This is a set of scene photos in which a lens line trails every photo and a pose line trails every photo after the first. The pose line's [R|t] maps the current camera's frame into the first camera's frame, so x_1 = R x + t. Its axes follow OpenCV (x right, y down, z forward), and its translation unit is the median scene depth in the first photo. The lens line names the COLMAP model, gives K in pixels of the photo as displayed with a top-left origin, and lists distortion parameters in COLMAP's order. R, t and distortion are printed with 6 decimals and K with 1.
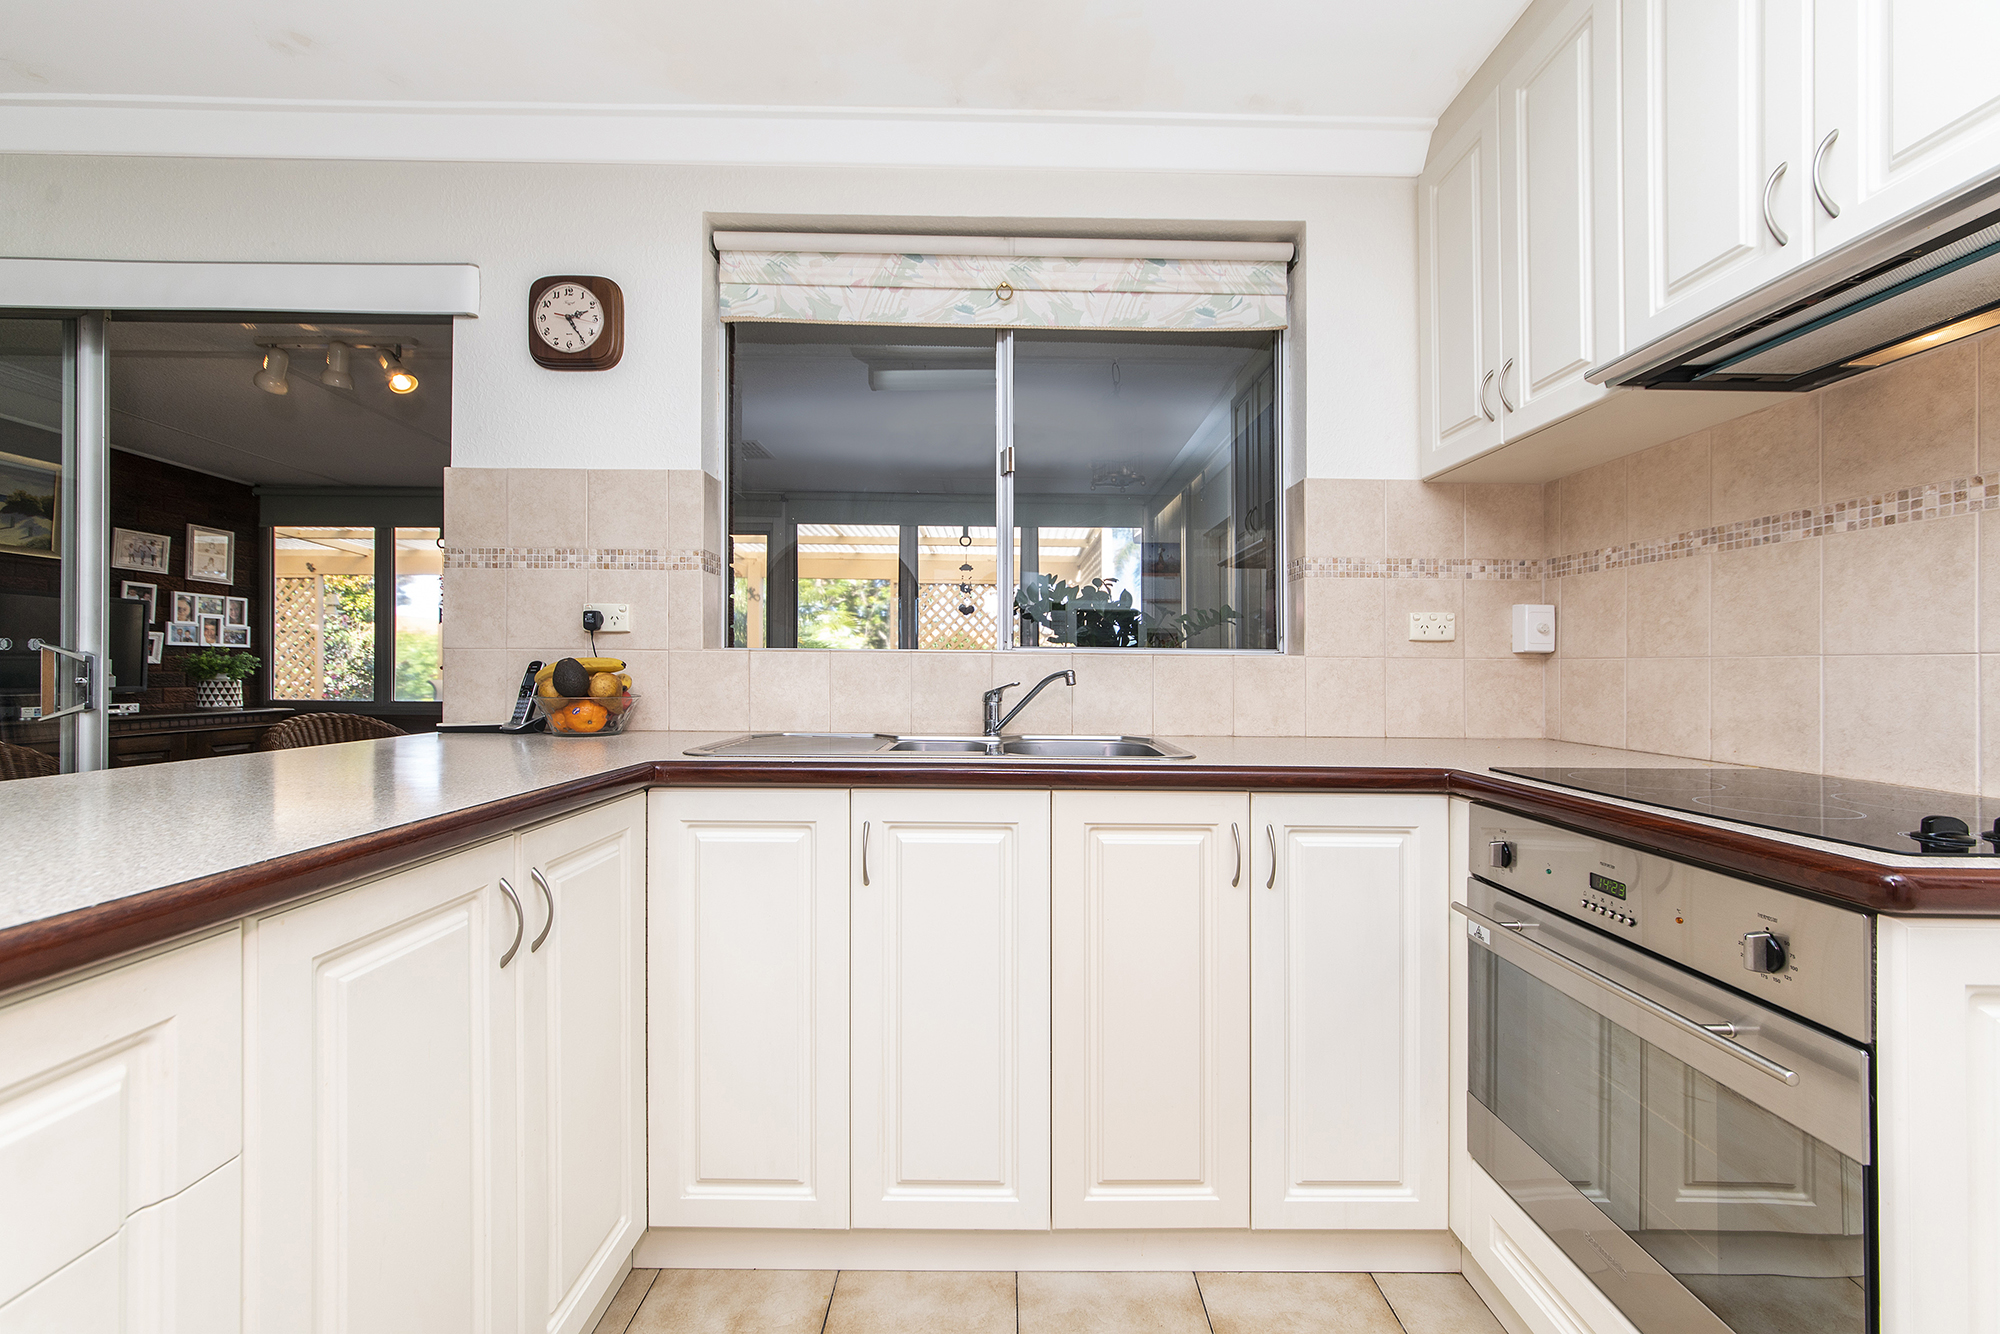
lens RADIAL K [[763.0, 0, 1002.4], [0, 763.0, 663.7], [0, 0, 1]] dist [-0.003320, 0.000990]
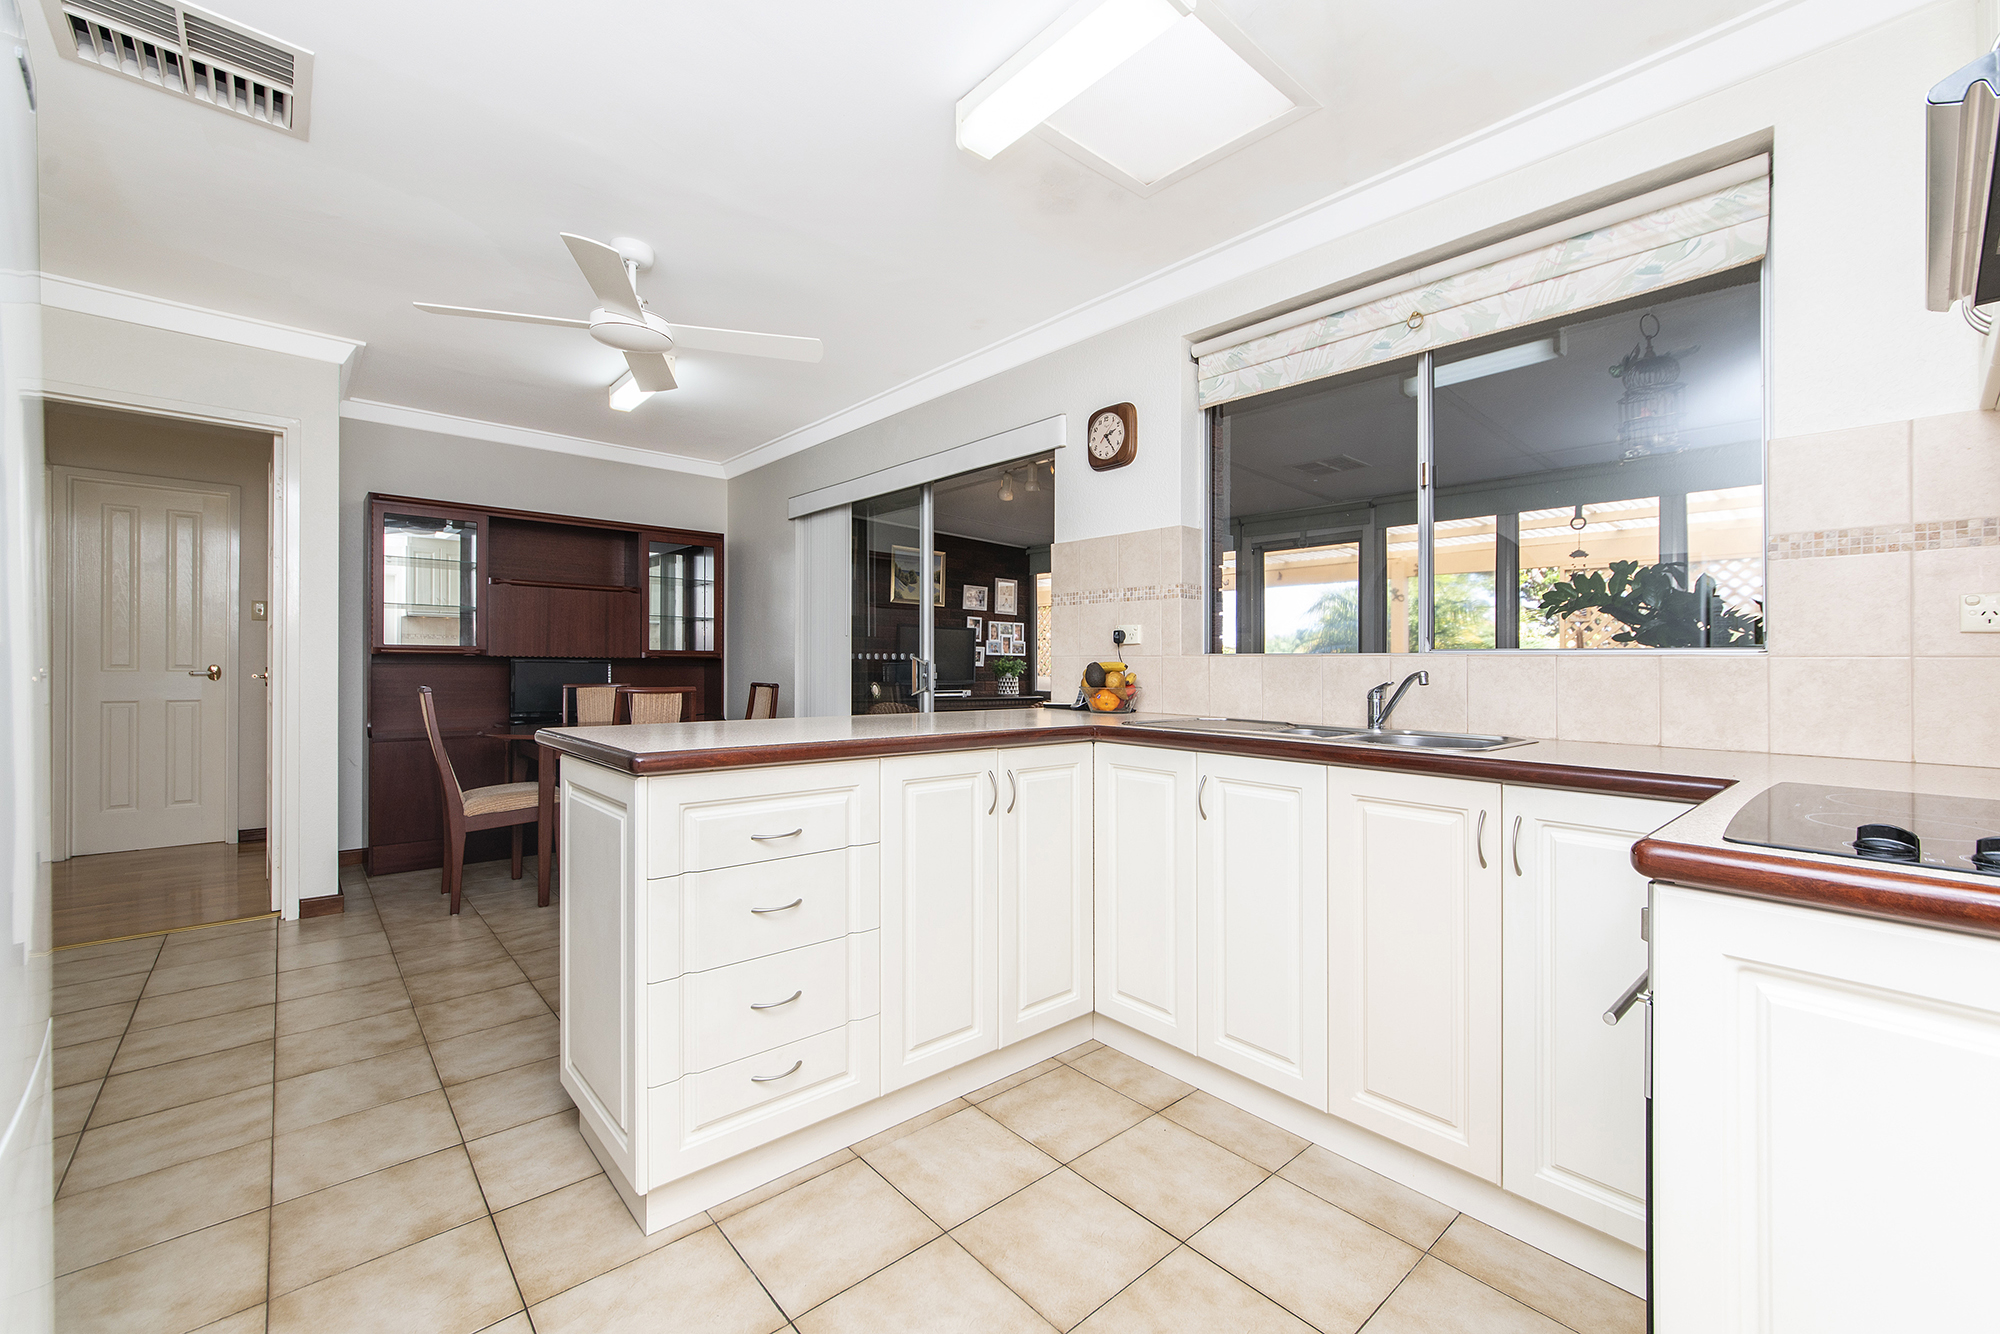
lens RADIAL K [[812.0, 0, 1017.9], [0, 812.0, 671.5], [0, 0, 1]] dist [0.007898, -0.000391]
pose [[0.663741, 0.003707, -0.747953, 0.517392], [0.000760, 0.999984, 0.005631, 0.001758], [0.747962, -0.004306, 0.663728, -0.196863]]
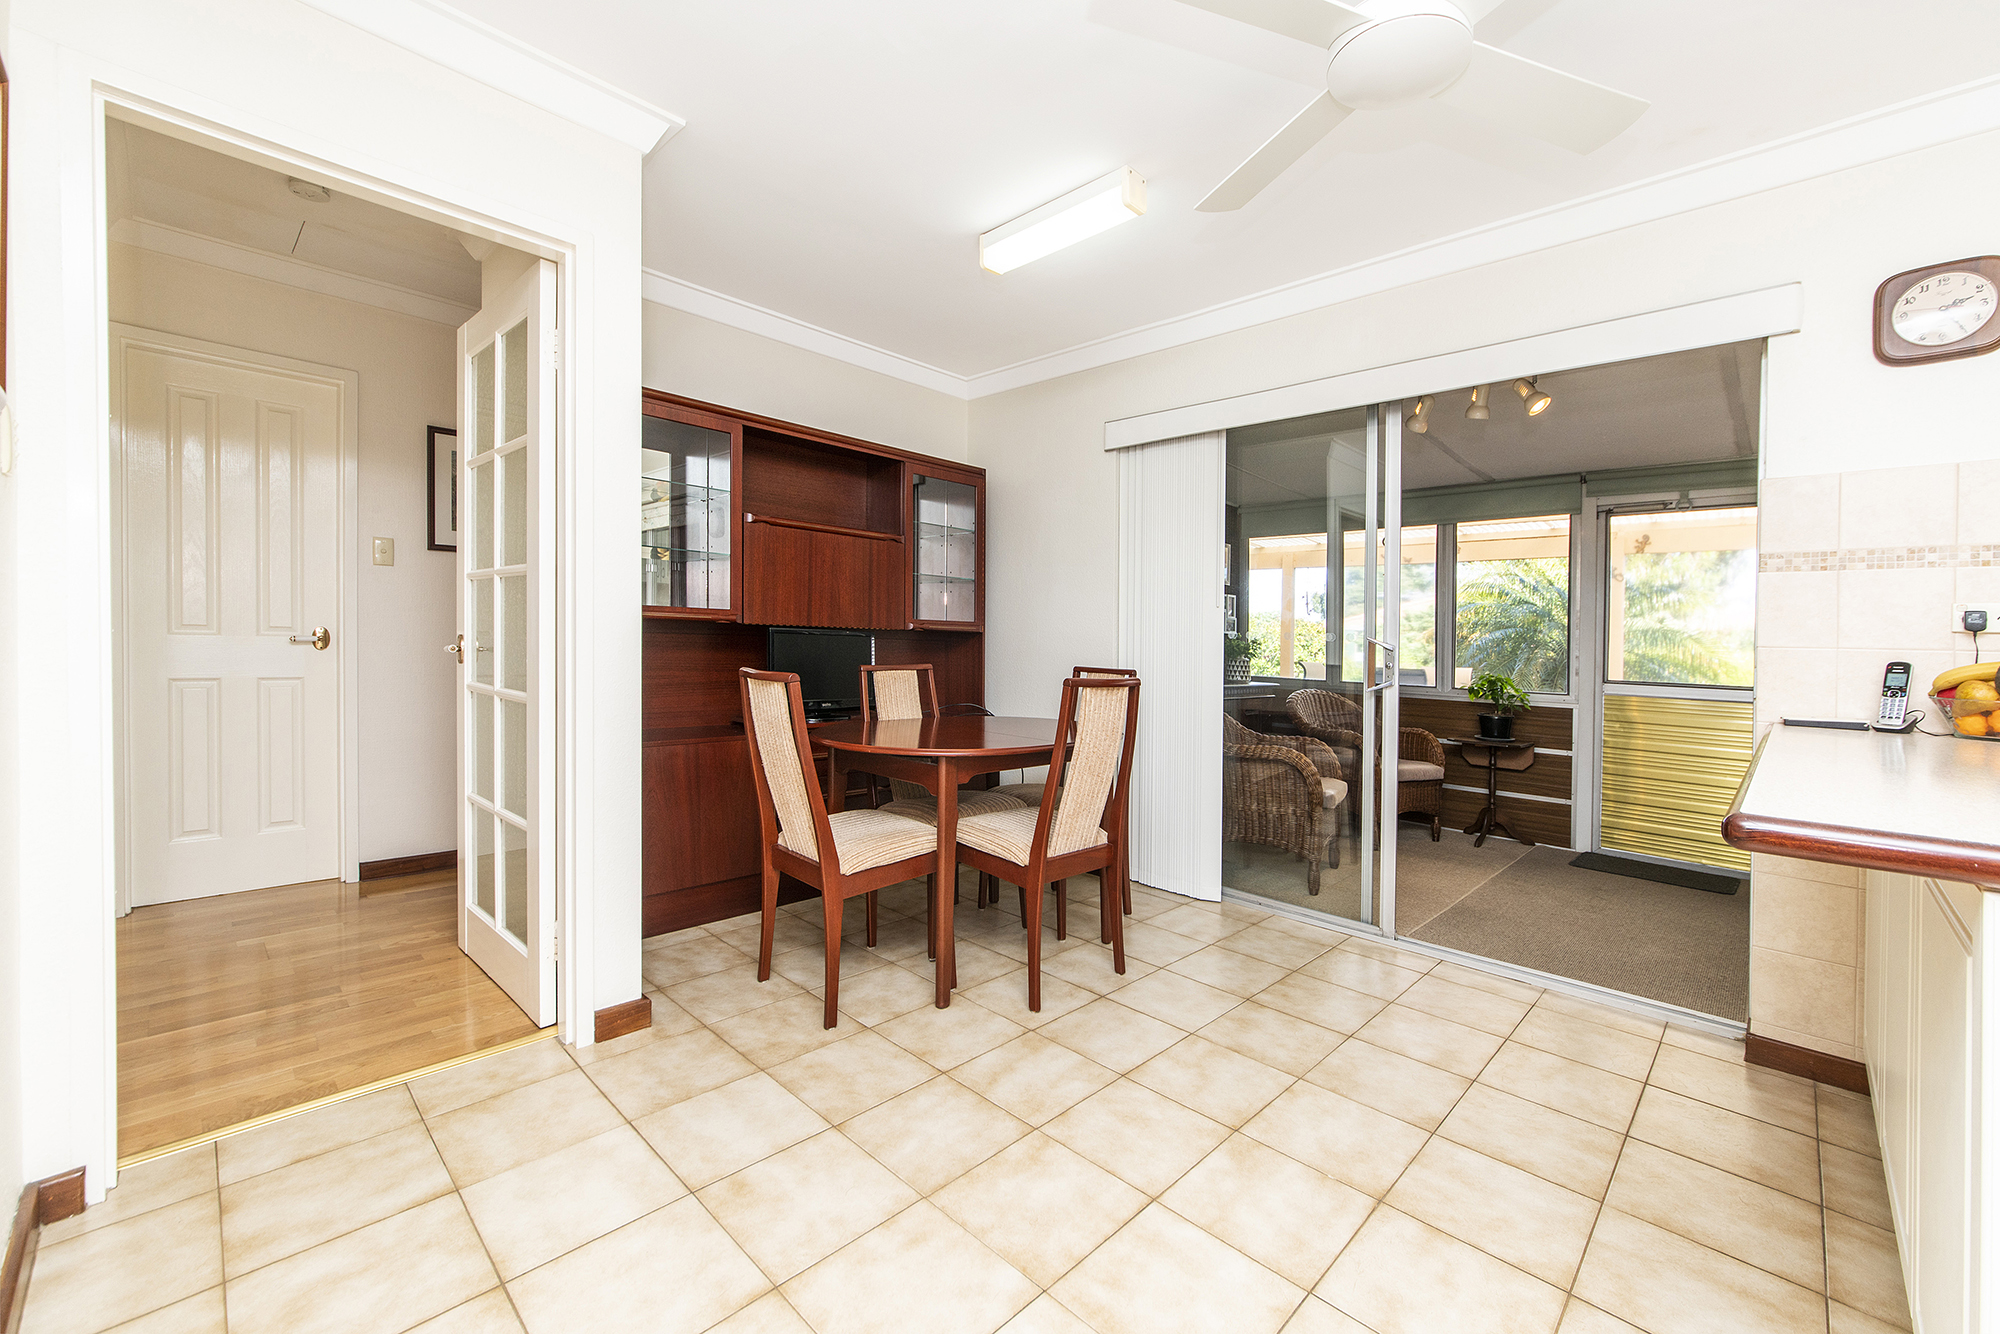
lens RADIAL K [[810.2, 0, 1045.5], [0, 810.2, 669.5], [0, 0, 1]] dist [-0.001050, 0.000201]
pose [[0.721884, 0.039279, -0.690898, -0.680528], [-0.018356, 0.999123, 0.037622, -0.012008], [0.691771, -0.014477, 0.721972, -0.558725]]
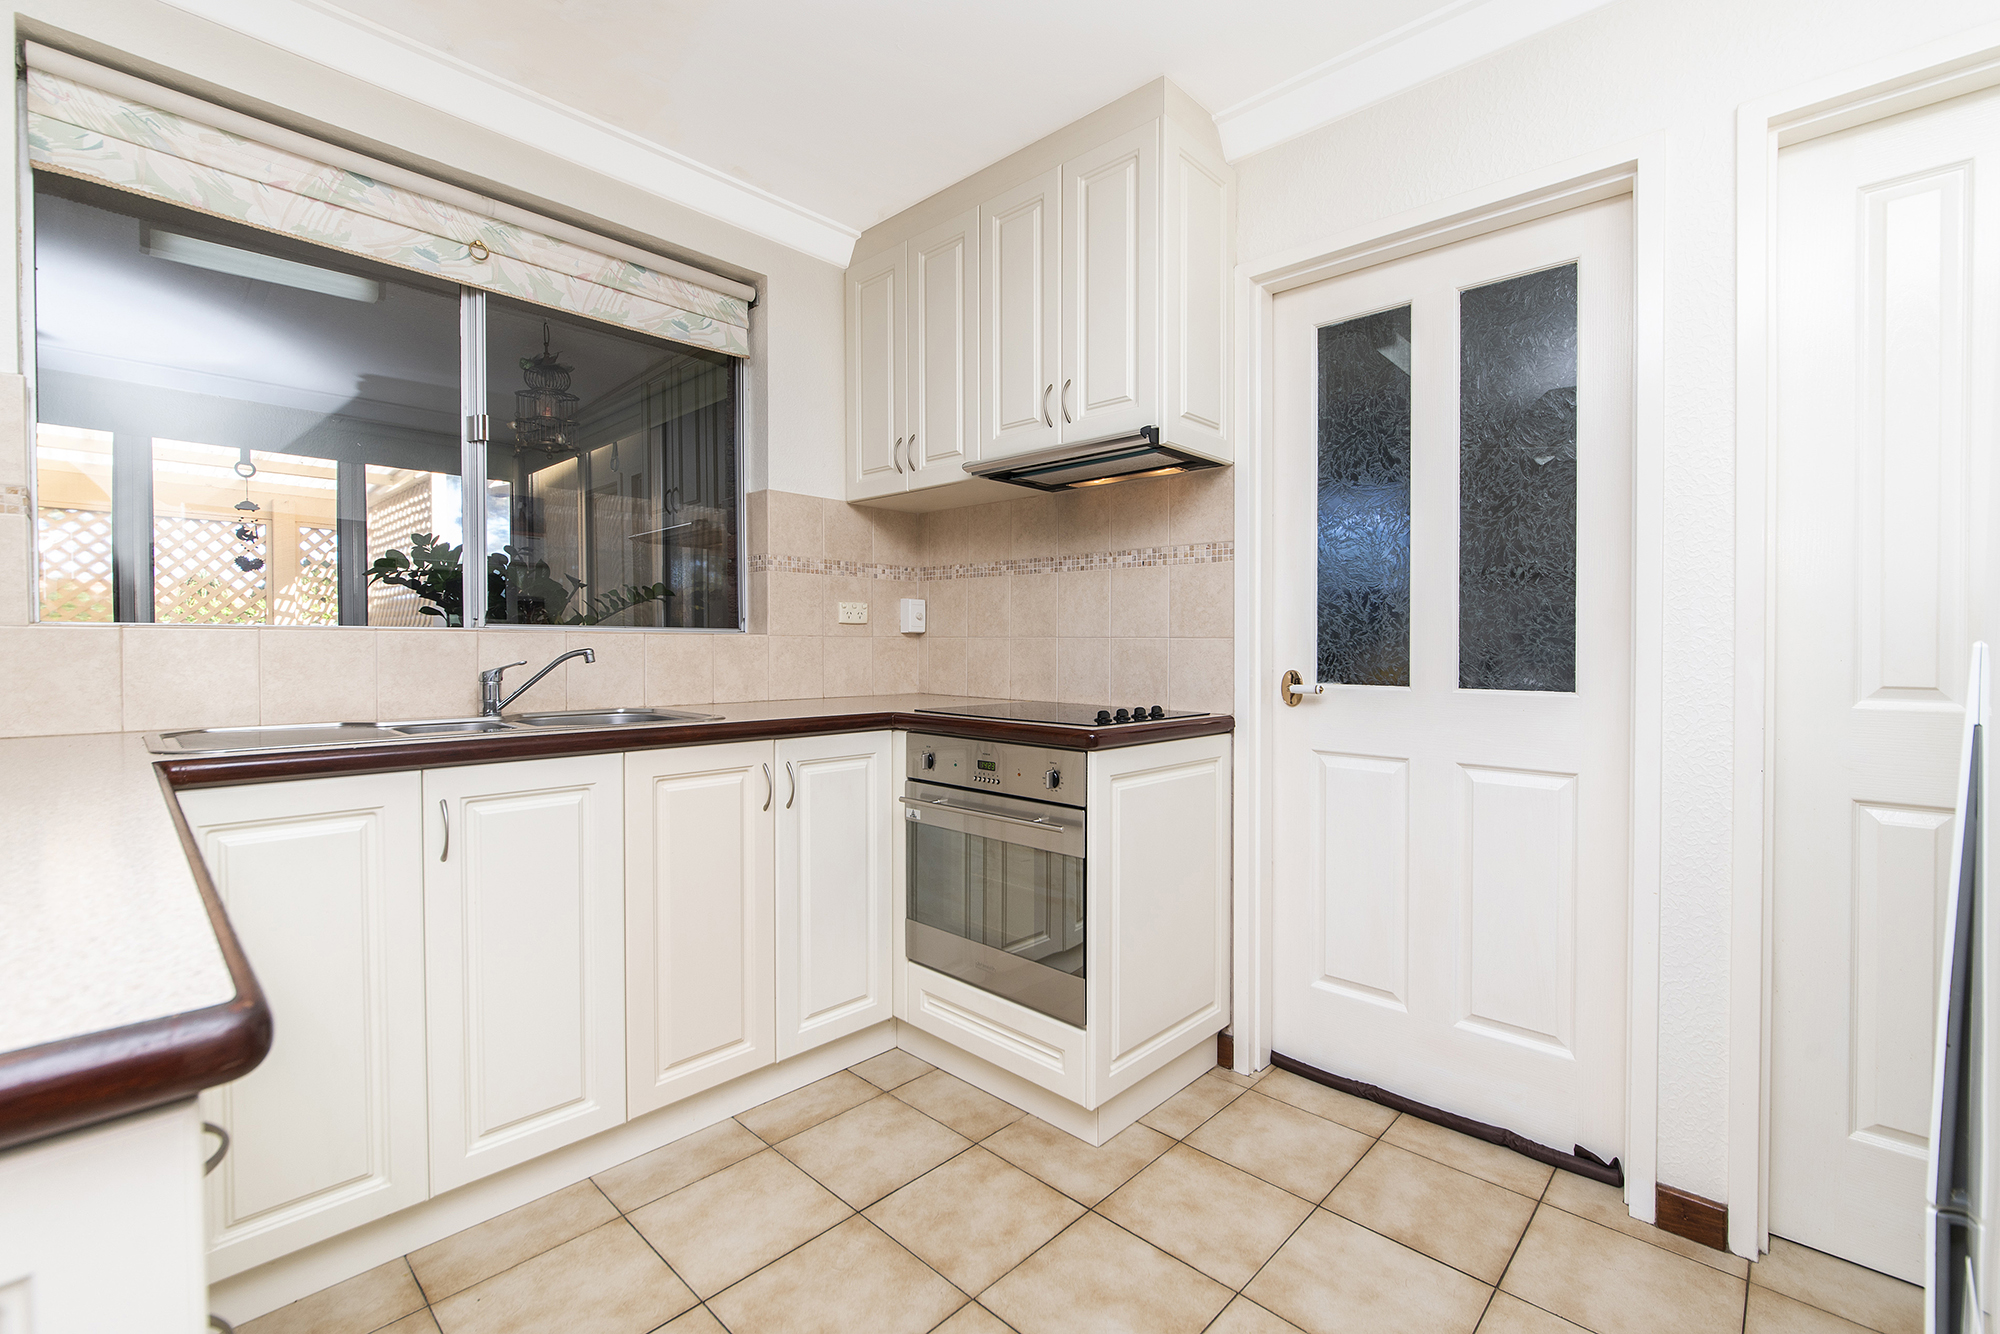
lens RADIAL K [[885.0, 0, 1000.7], [0, 885.0, 655.7], [0, 0, 1]] dist [-0.000266, -0.001280]
pose [[0.697924, -0.015760, 0.715999, -0.356992], [-0.001955, 0.999712, 0.023910, -0.011295], [-0.716170, -0.018087, 0.697692, -0.256492]]
